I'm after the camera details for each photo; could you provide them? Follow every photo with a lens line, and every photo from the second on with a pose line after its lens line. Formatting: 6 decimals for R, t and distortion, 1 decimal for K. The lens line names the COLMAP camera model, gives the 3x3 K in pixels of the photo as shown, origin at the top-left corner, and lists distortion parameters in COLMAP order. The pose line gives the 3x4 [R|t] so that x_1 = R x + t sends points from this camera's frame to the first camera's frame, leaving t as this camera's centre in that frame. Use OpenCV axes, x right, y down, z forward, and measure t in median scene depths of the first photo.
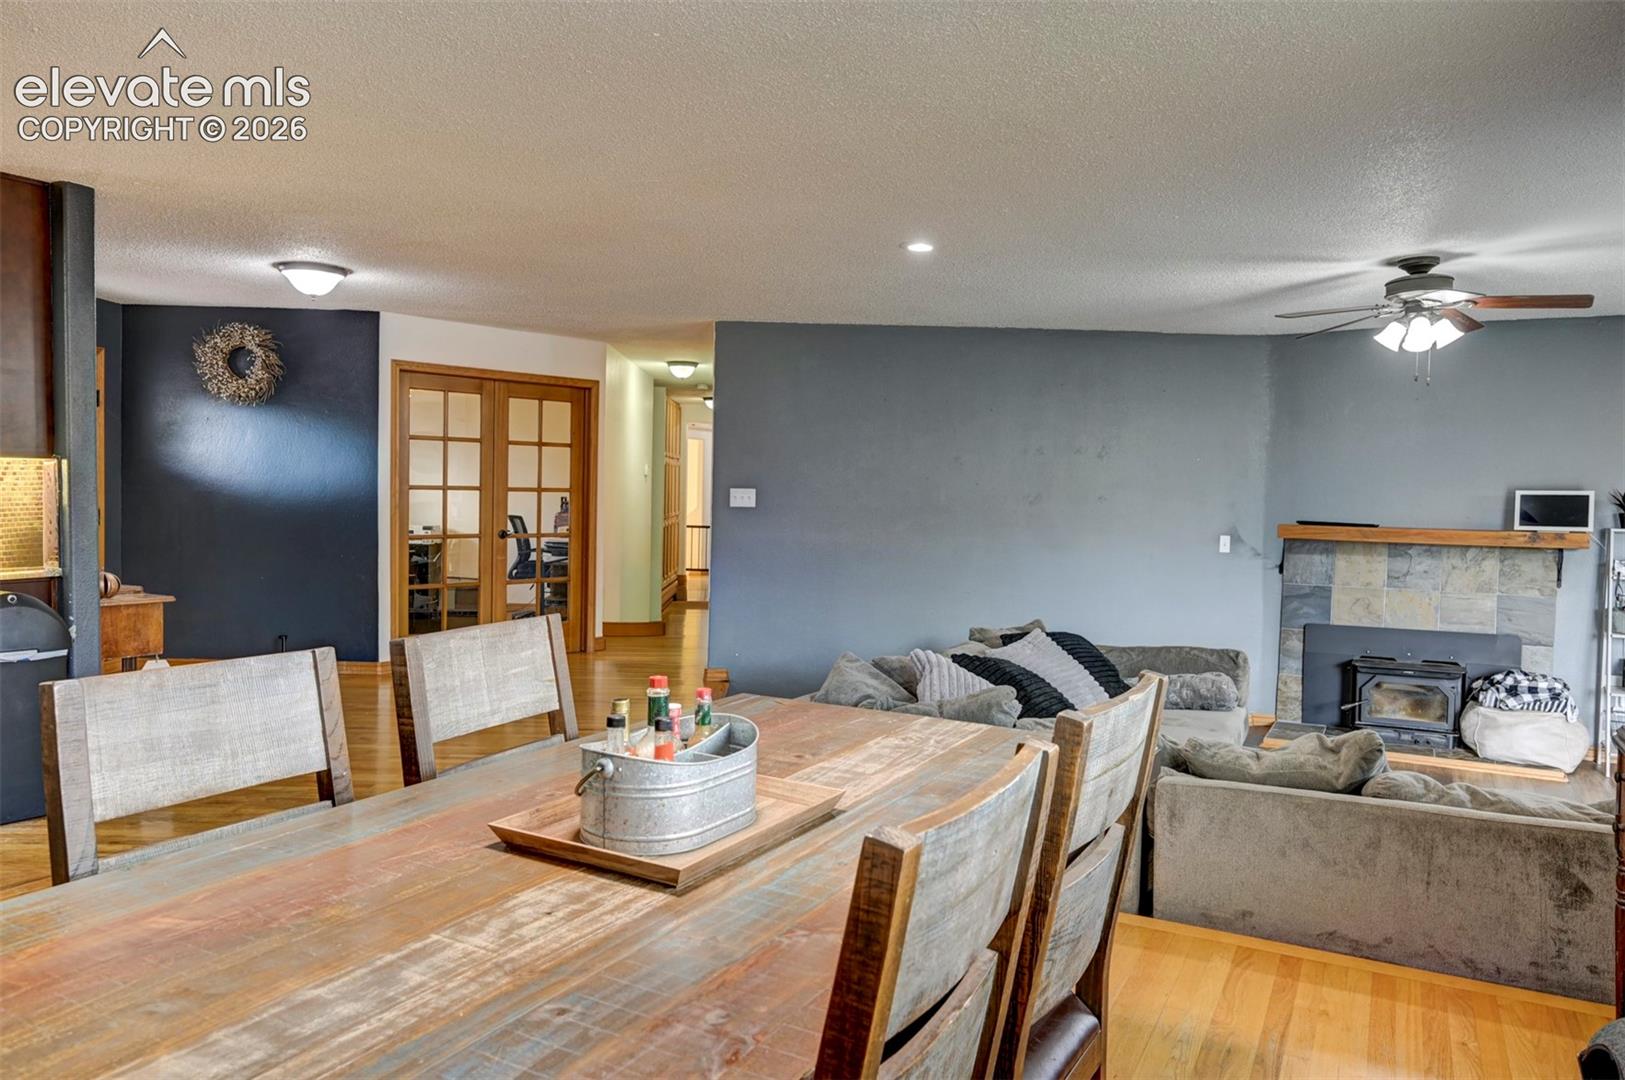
lens RADIAL K [[1120.8, 0, 809.8], [0, 1120.8, 540.3], [0, 0, 1]] dist [-0.000686, -0.002660]
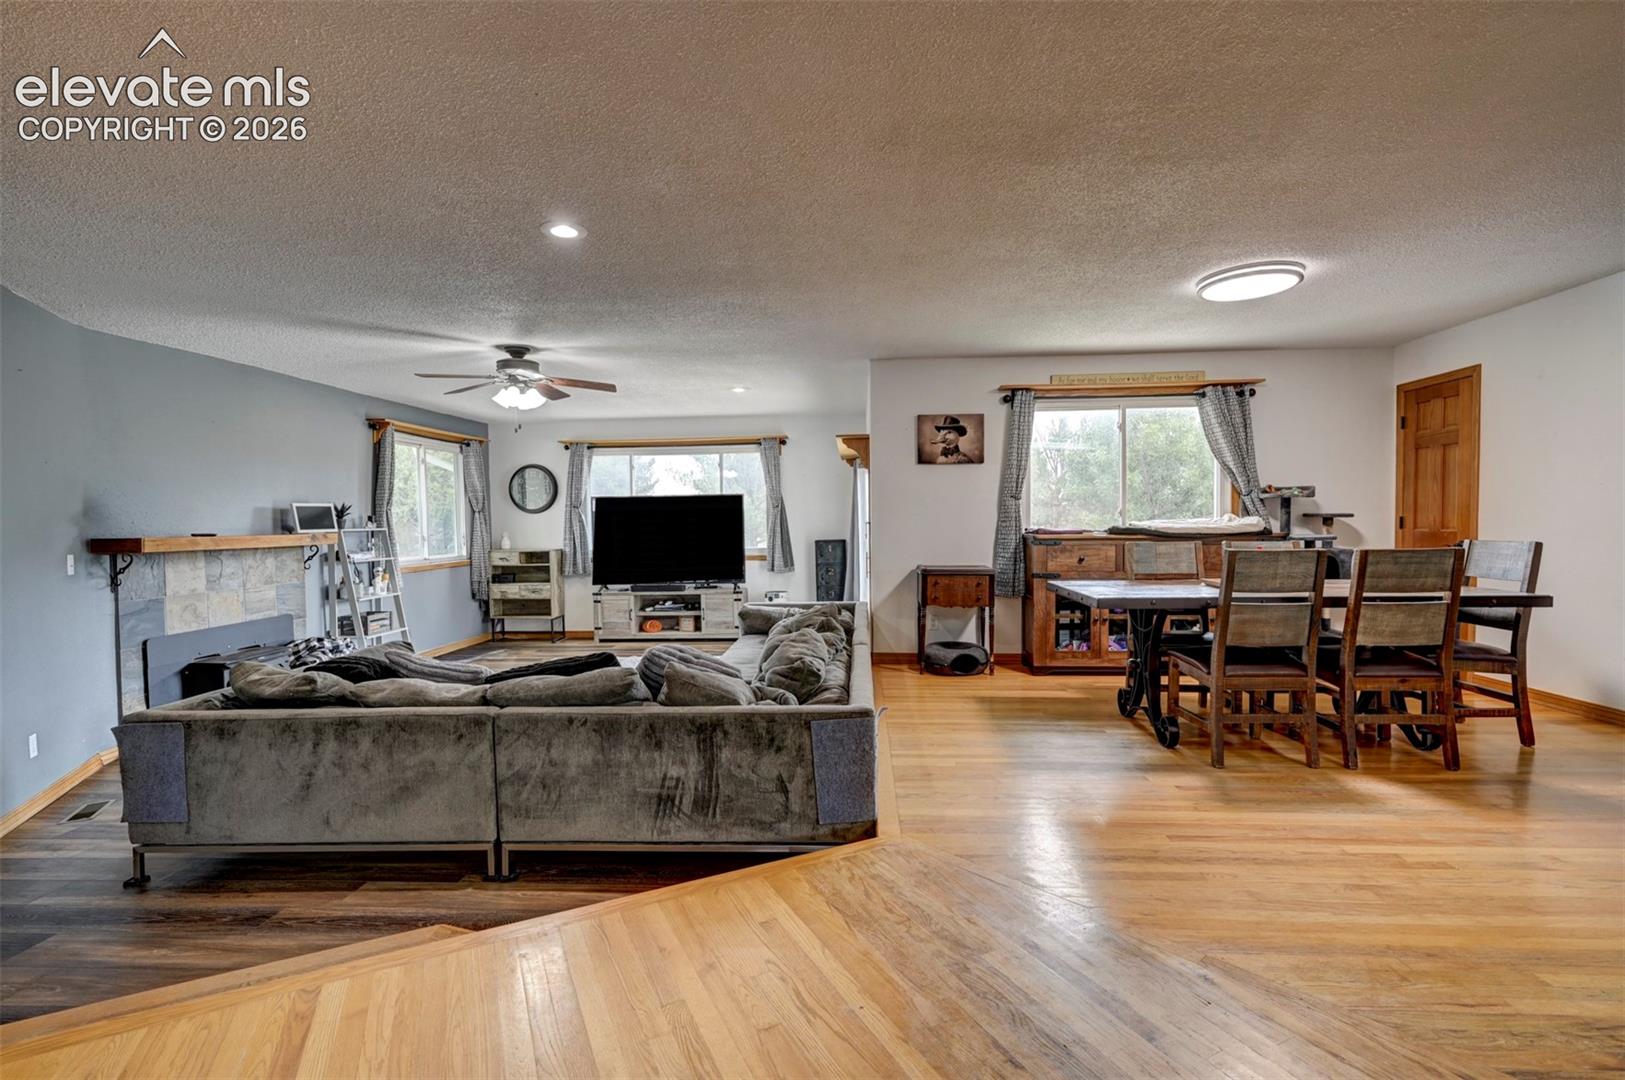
lens RADIAL K [[739.5, 0, 815.8], [0, 739.5, 541.0], [0, 0, 1]] dist [-0.001118, -0.000003]
pose [[-0.395172, -0.038778, 0.917788, -0.394193], [0.050447, 0.996685, 0.063832, -0.023816], [-0.917221, 0.071524, -0.391906, 0.754535]]
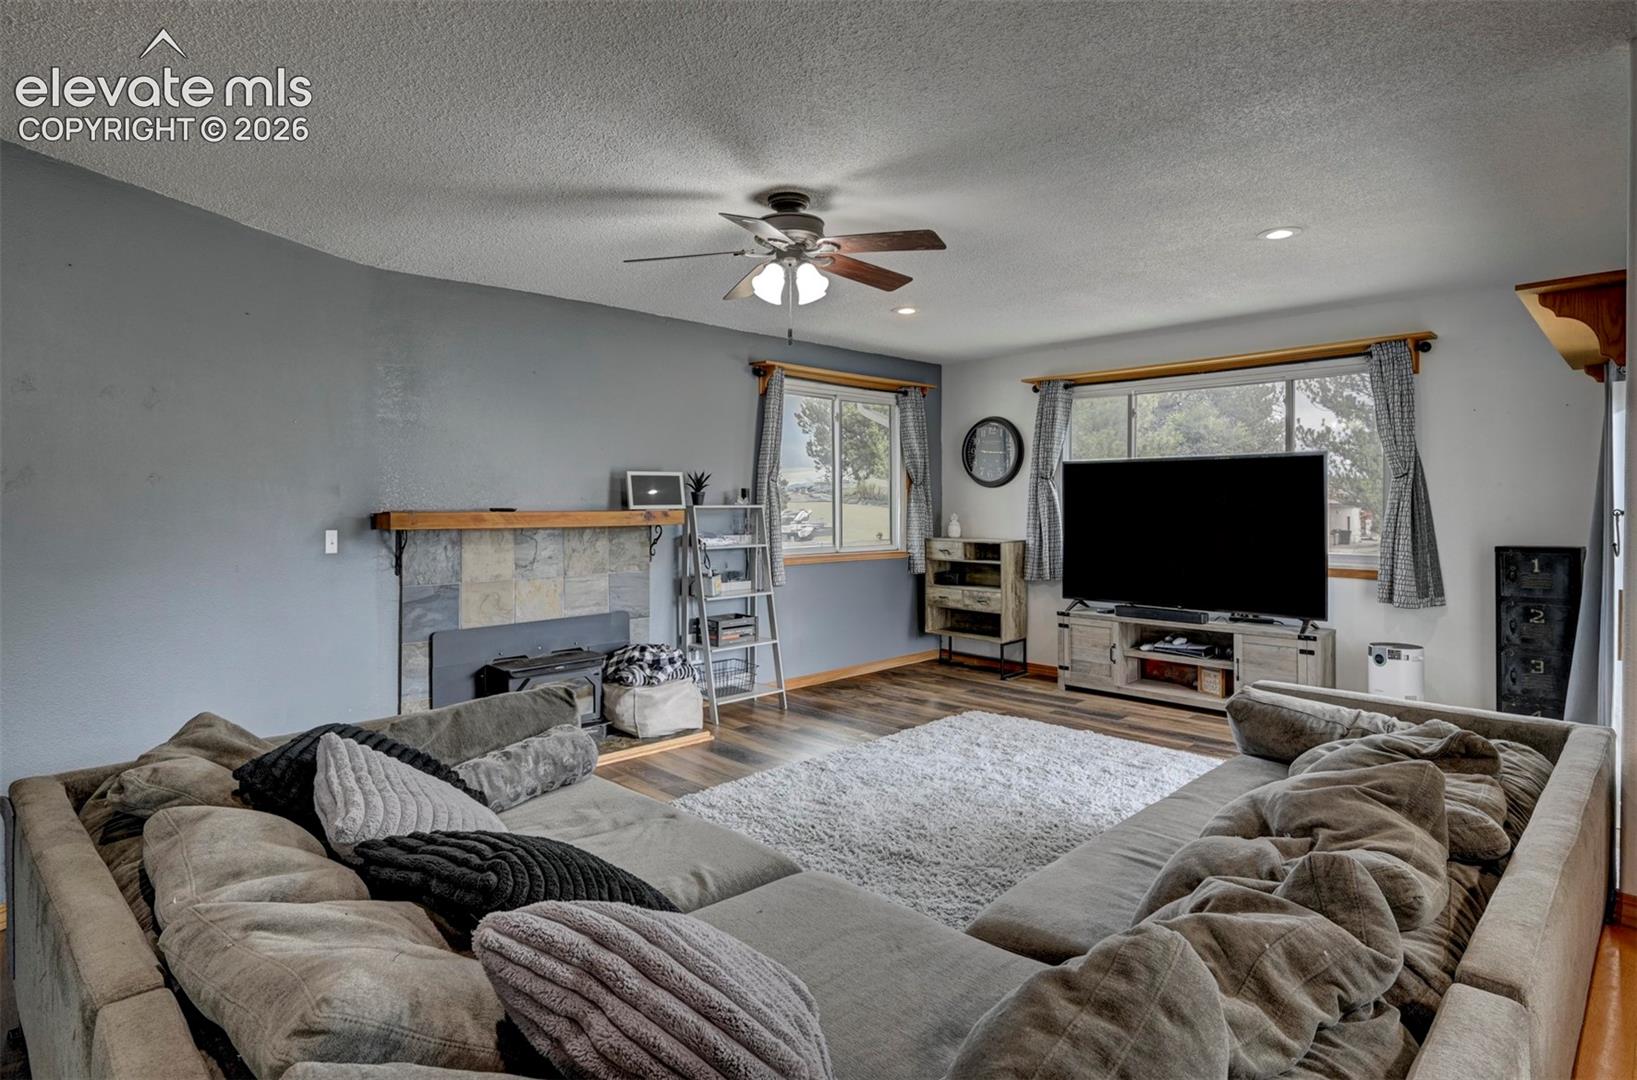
lens RADIAL K [[861.3, 0, 829.5], [0, 861.3, 508.4], [0, 0, 1]] dist [0.001993, 0.000424]
pose [[0.307743, -0.024576, 0.951152, -0.066333], [0.049446, 0.998729, 0.009807, -0.008533], [-0.950184, 0.044013, 0.308567, 0.559640]]
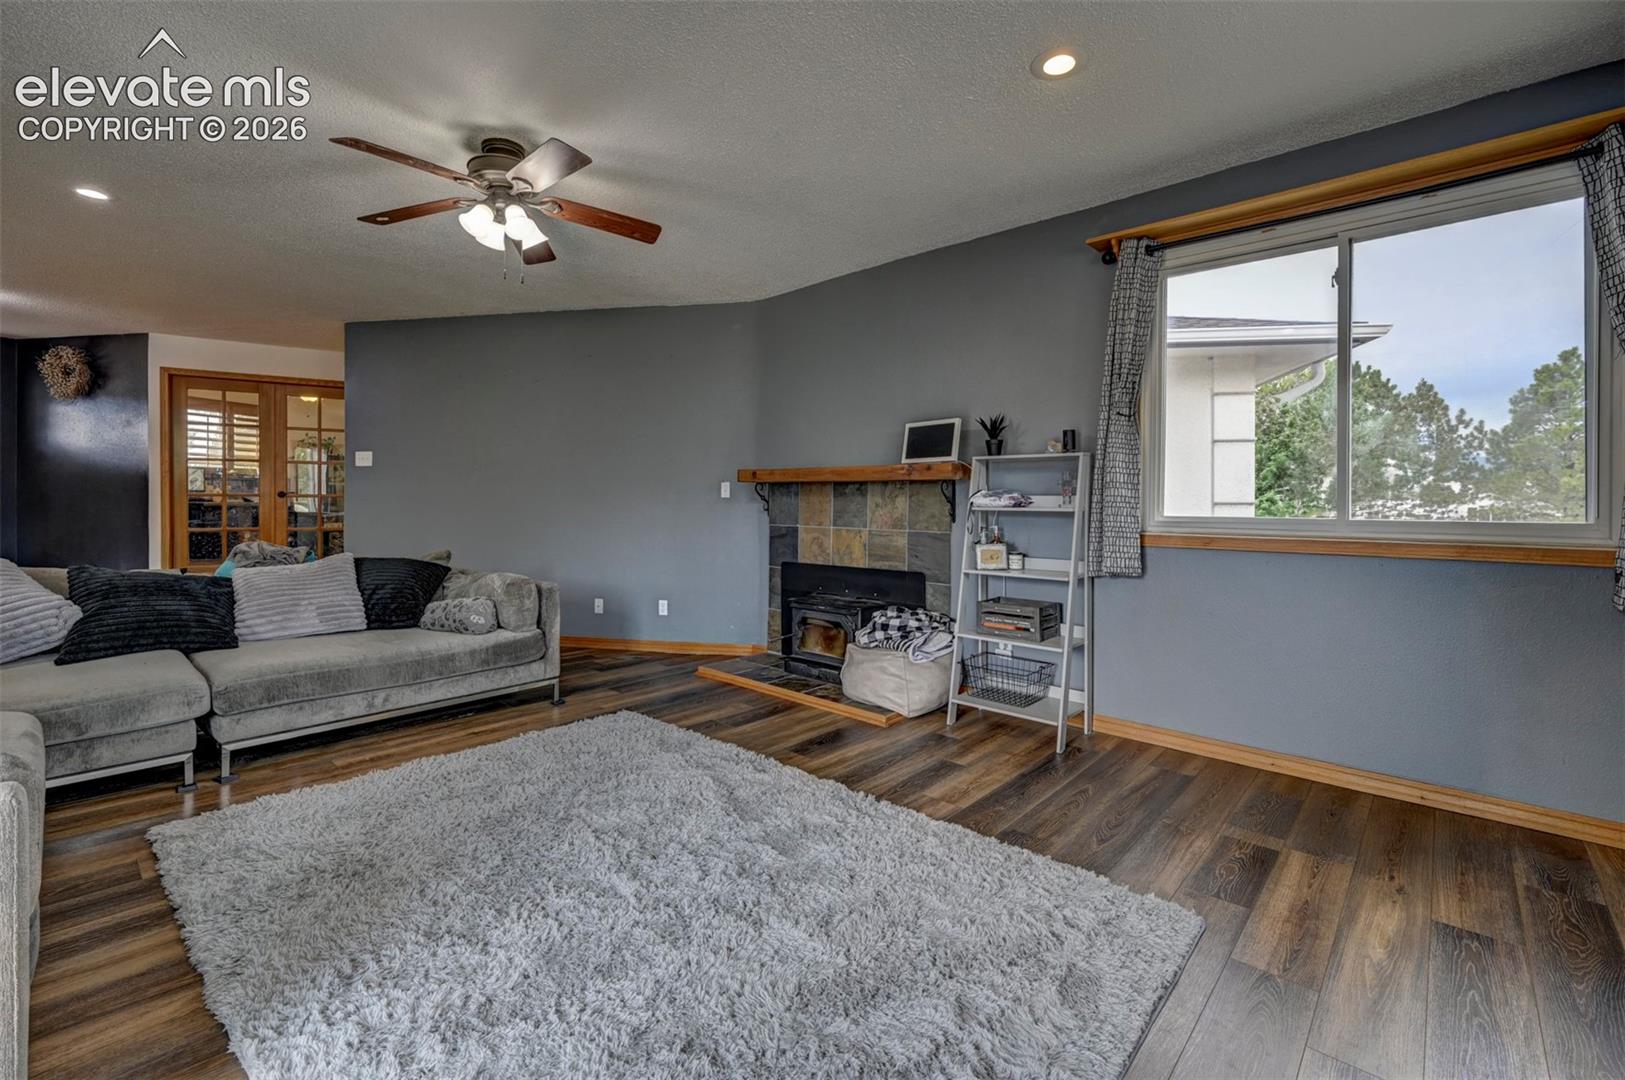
lens RADIAL K [[720.1, 0, 830.3], [0, 720.1, 505.7], [0, 0, 1]] dist [0.001769, 0.000077]
pose [[0.969234, -0.011416, -0.245875, 0.697002], [0.003158, 0.999418, -0.033955, 0.047049], [0.246120, 0.032134, 0.968707, 0.361395]]
